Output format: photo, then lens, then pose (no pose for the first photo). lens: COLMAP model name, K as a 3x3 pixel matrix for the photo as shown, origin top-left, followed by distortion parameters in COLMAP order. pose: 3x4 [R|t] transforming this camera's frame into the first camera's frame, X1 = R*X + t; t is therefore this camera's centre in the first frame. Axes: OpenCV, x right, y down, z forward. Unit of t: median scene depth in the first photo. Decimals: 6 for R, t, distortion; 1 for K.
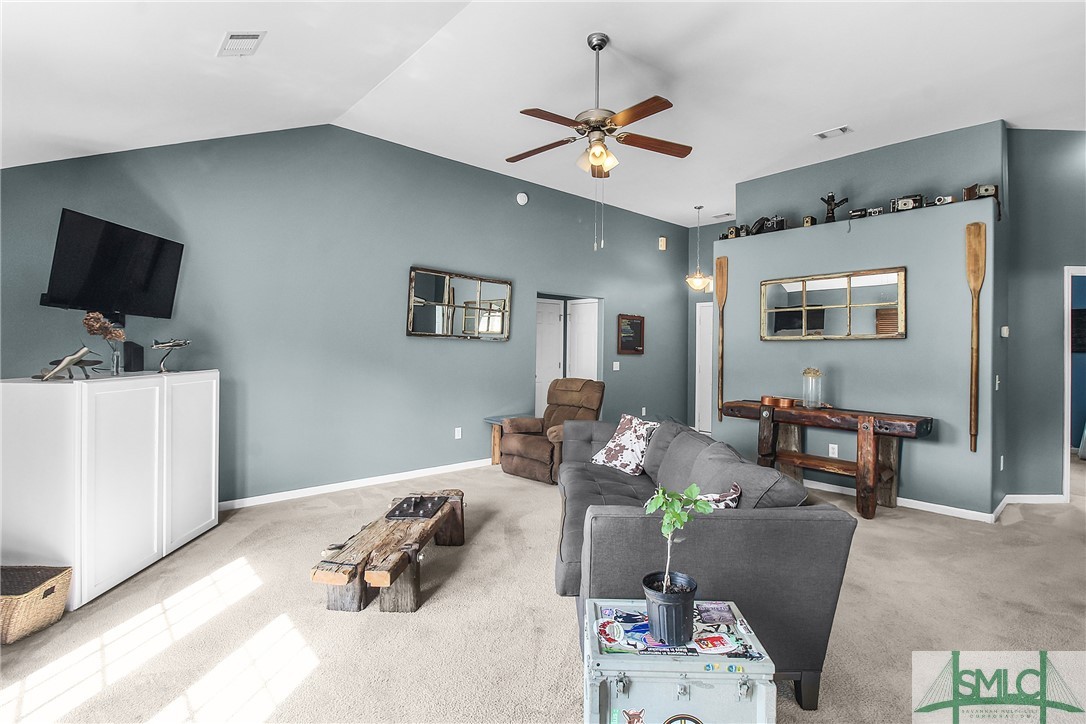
lens RADIAL K [[520.8, 0, 555.0], [0, 520.8, 352.2], [0, 0, 1]] dist [-0.014400, -0.005782]
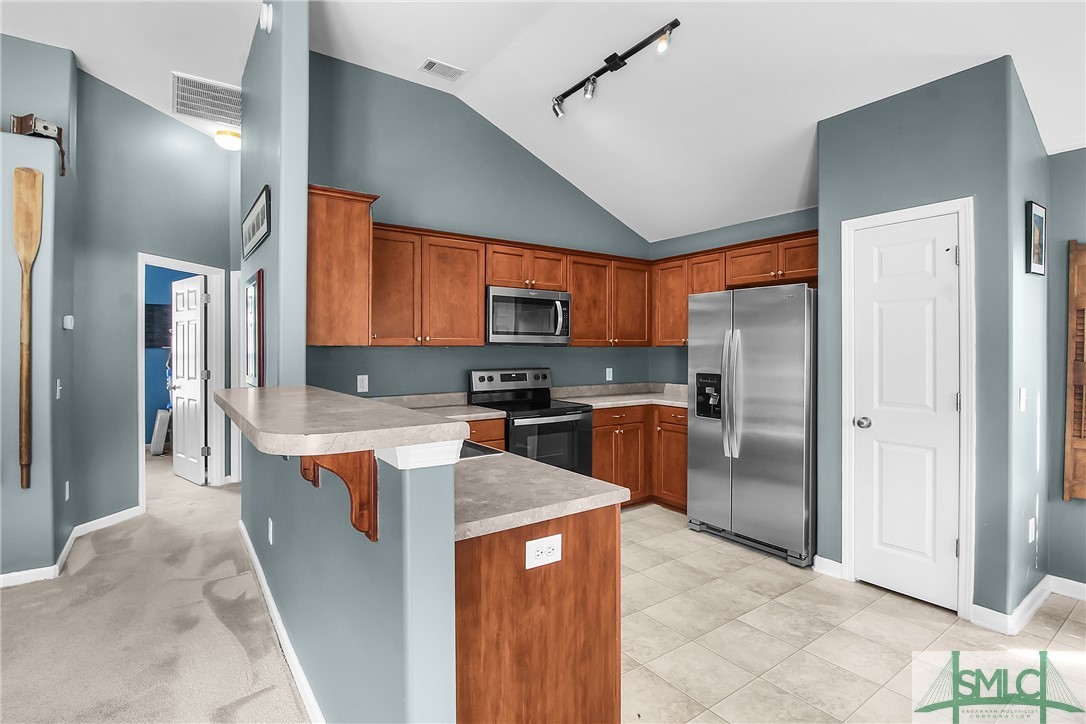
lens RADIAL K [[520.8, 0, 542.2], [0, 520.8, 345.9], [0, 0, 1]] dist [-0.014400, -0.005782]
pose [[0.114375, -0.003340, 0.993432, 0.199520], [0.000697, 0.999994, 0.003282, -0.006220], [-0.993437, 0.000318, 0.114377, 0.211527]]
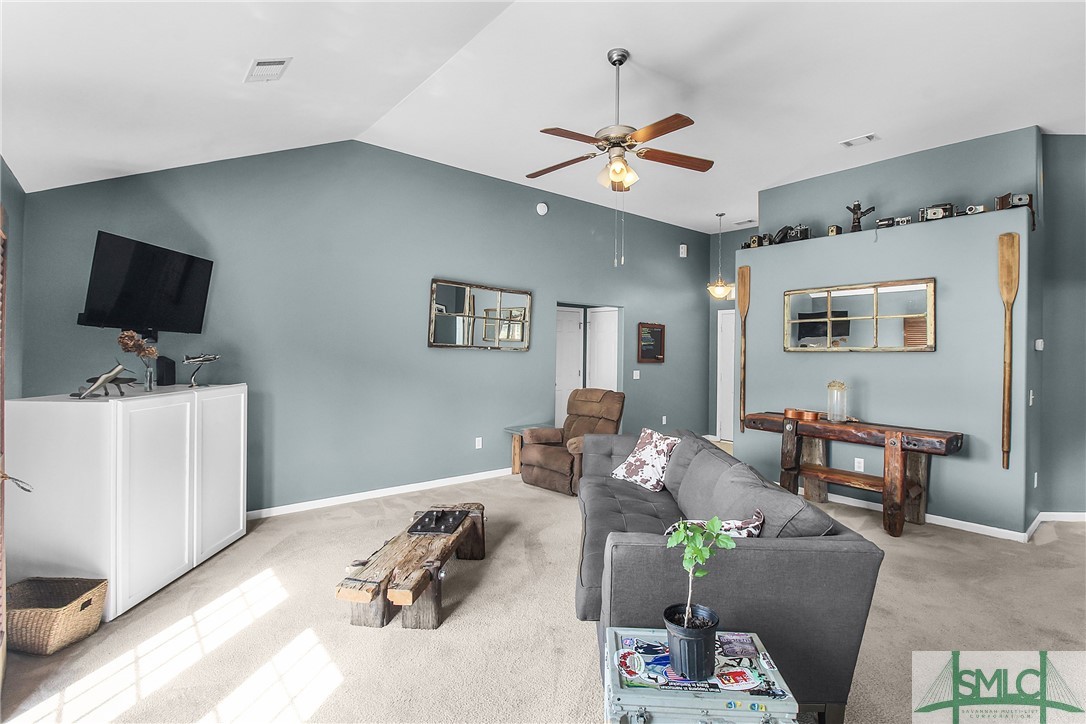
lens RADIAL K [[520.8, 0, 553.8], [0, 520.8, 352.2], [0, 0, 1]] dist [-0.014400, -0.005782]
pose [[0.999221, 0.000545, -0.039458, -0.001292], [-0.000510, 0.999999, 0.000903, -0.027845], [0.039458, -0.000882, 0.999221, -0.001006]]
